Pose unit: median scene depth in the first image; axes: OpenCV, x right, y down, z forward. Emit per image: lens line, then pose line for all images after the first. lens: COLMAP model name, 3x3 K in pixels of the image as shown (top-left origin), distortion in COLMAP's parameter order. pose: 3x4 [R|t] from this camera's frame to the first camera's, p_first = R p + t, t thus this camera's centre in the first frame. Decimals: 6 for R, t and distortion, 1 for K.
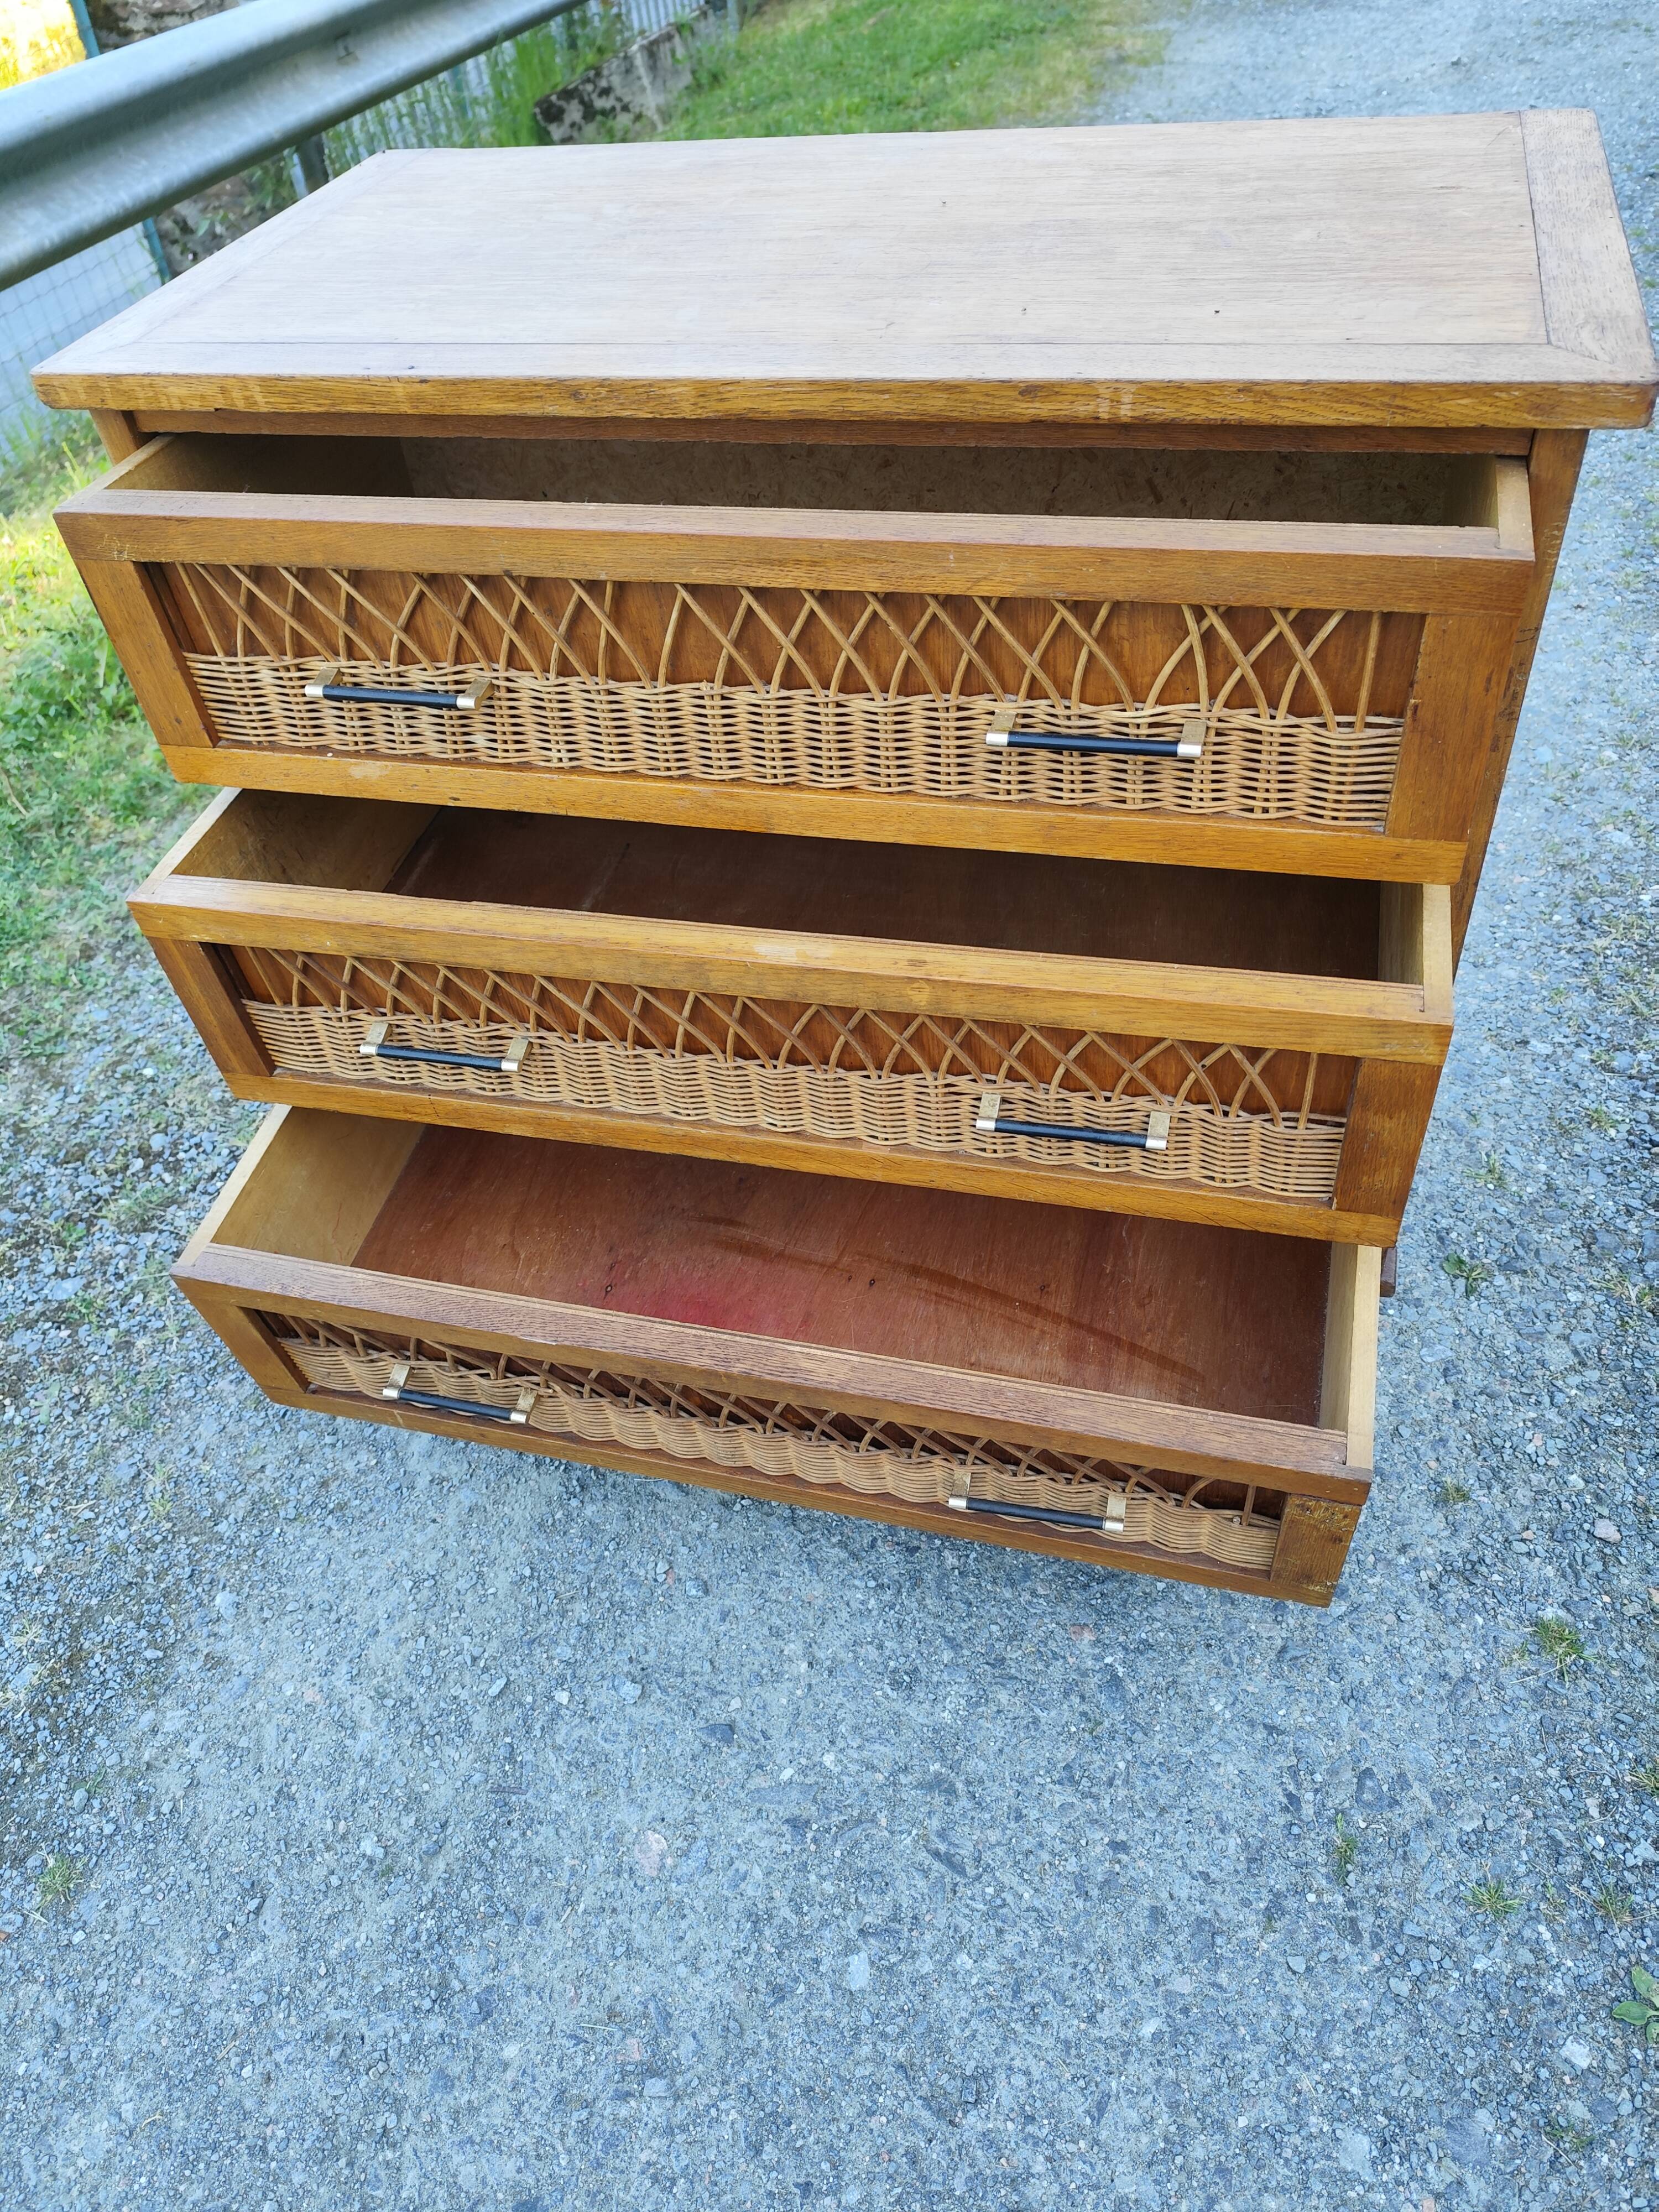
lens RADIAL K [[1519.6, 0, 841.0], [0, 1519.6, 1111.2], [0, 0, 1]] dist [0.014069, -0.027289]
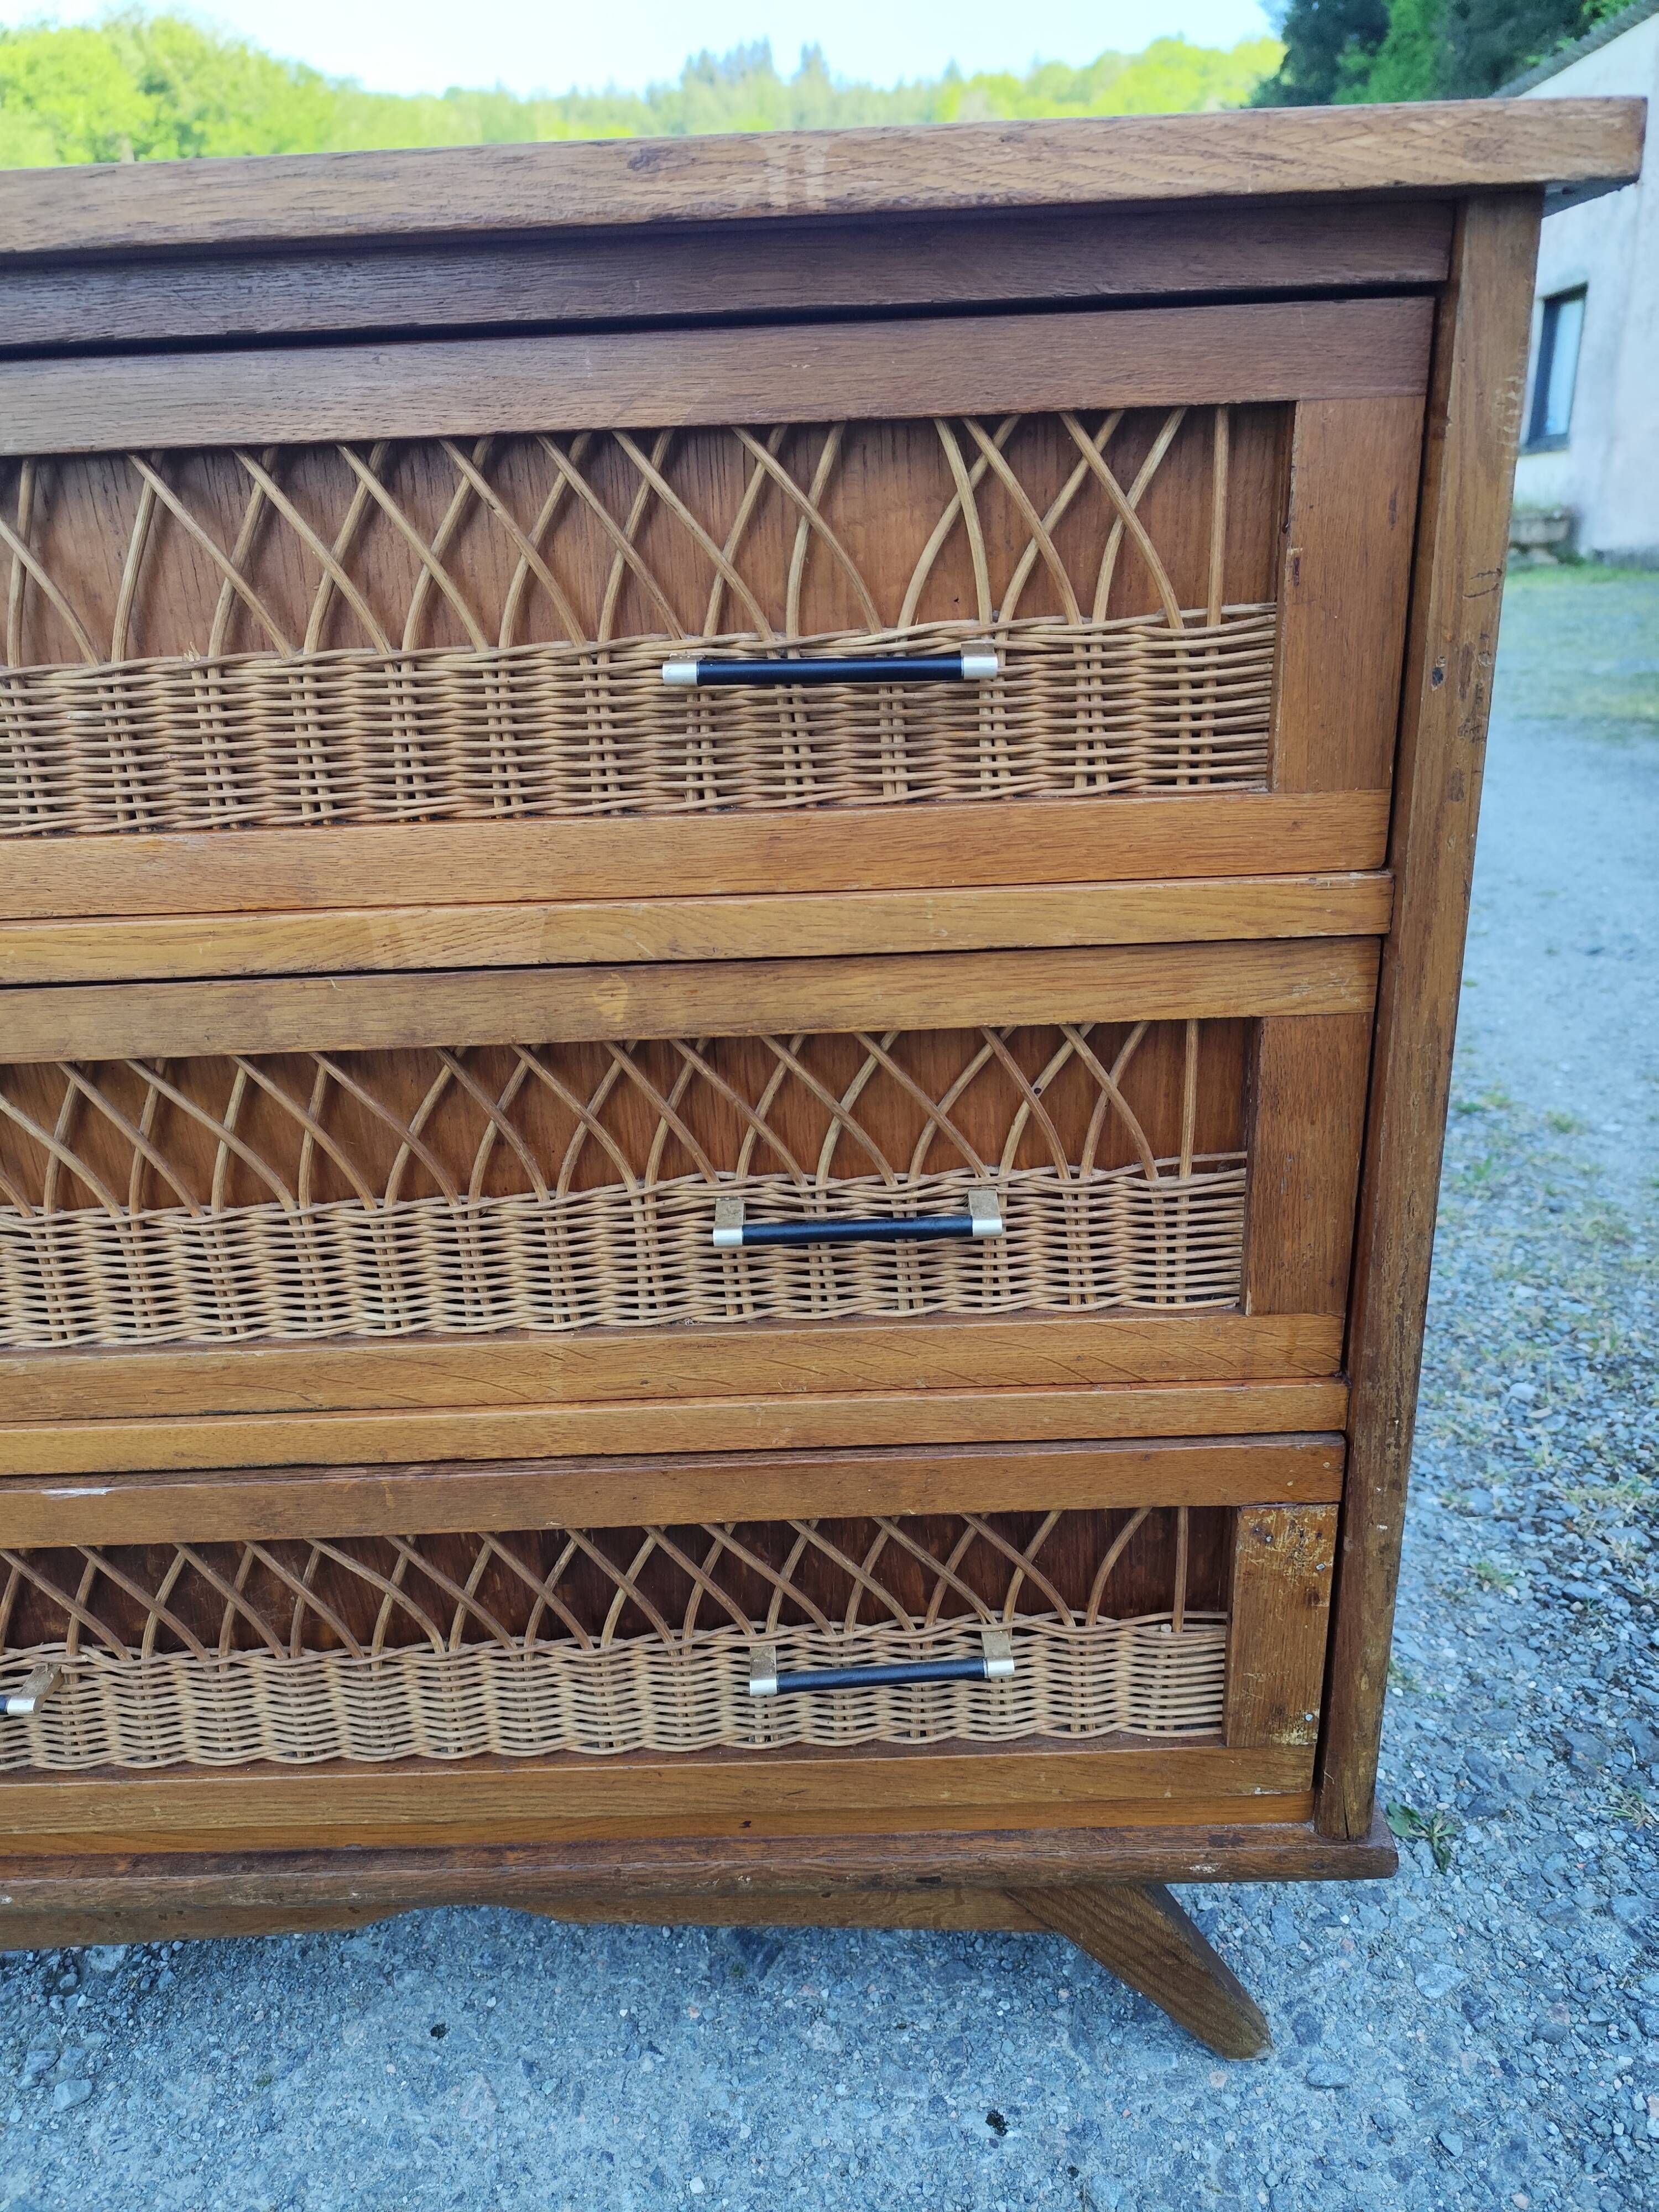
lens RADIAL K [[1519.6, 0, 837.4], [0, 1519.6, 1088.3], [0, 0, 1]] dist [0.014069, -0.027289]
pose [[0.963420, -0.042748, 0.264565, 0.018647], [0.152141, 0.899938, -0.408613, 0.060843], [-0.220625, 0.433917, 0.873522, 0.445671]]
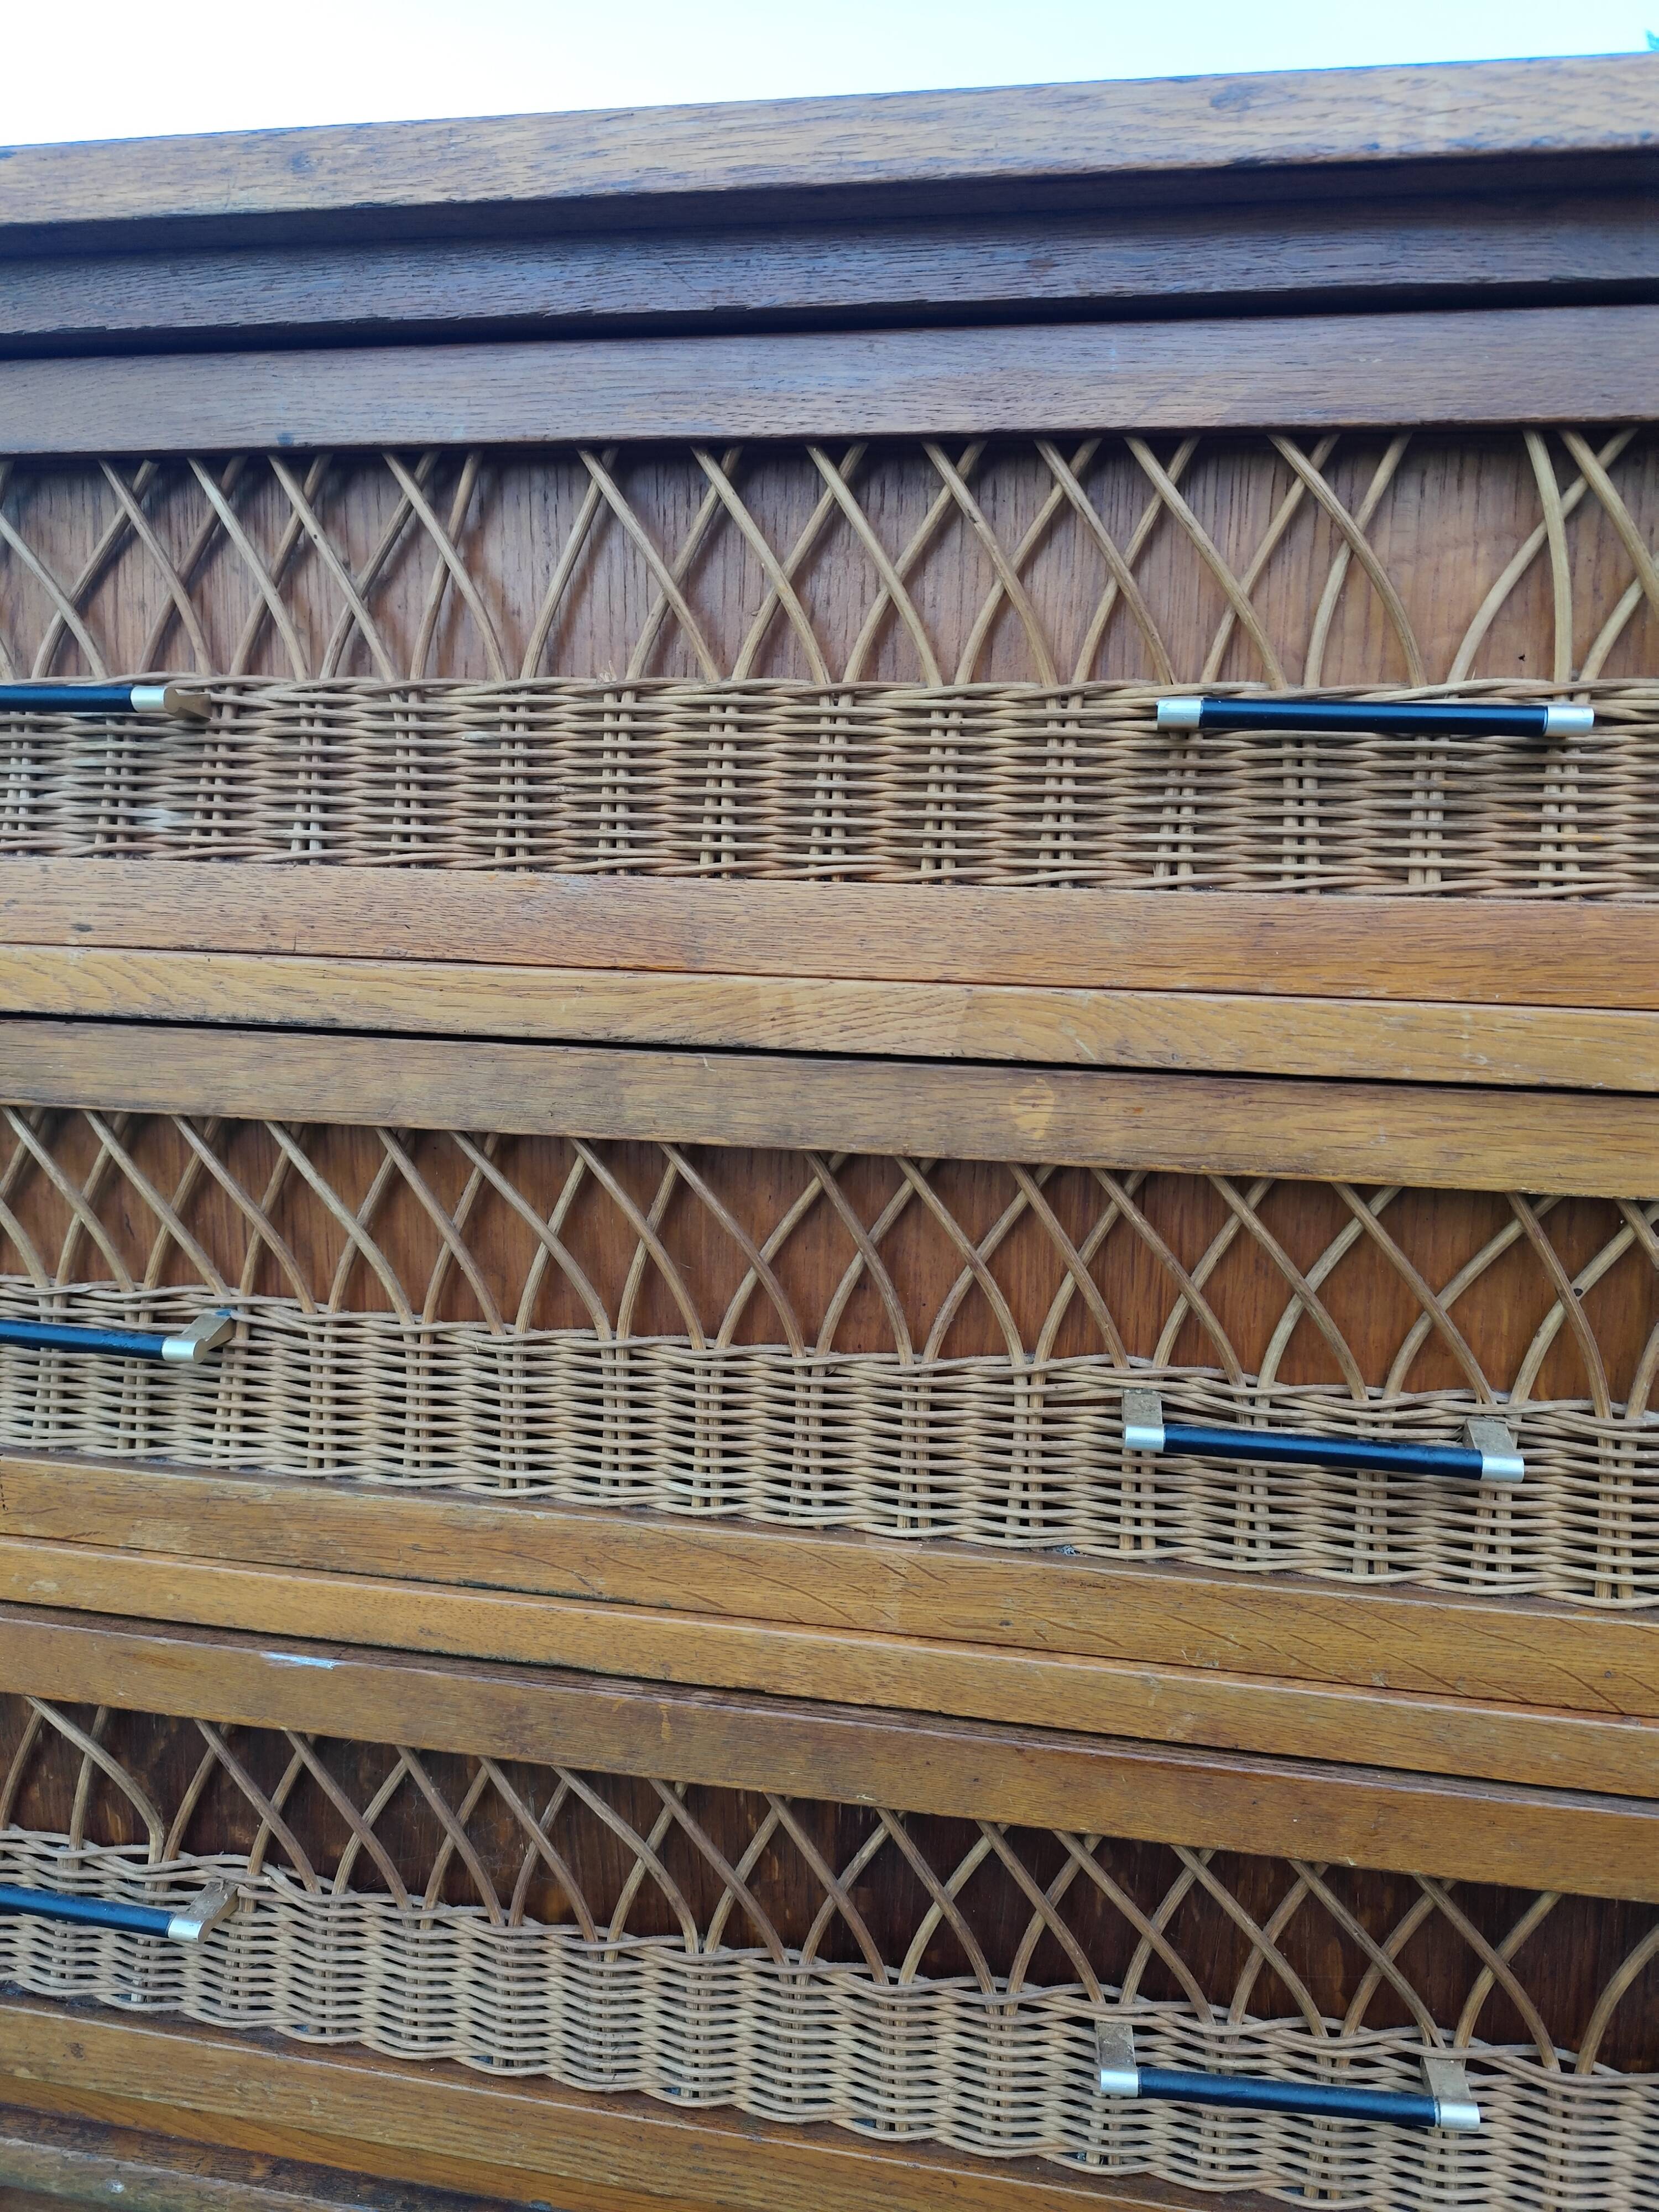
lens RADIAL K [[1519.6, 0, 823.8], [0, 1519.6, 1089.6], [0, 0, 1]] dist [0.014069, -0.027289]
pose [[0.989362, 0.098636, 0.106928, -0.019266], [-0.016455, 0.806191, -0.591426, 0.053592], [-0.144540, 0.583375, 0.799238, 0.571082]]
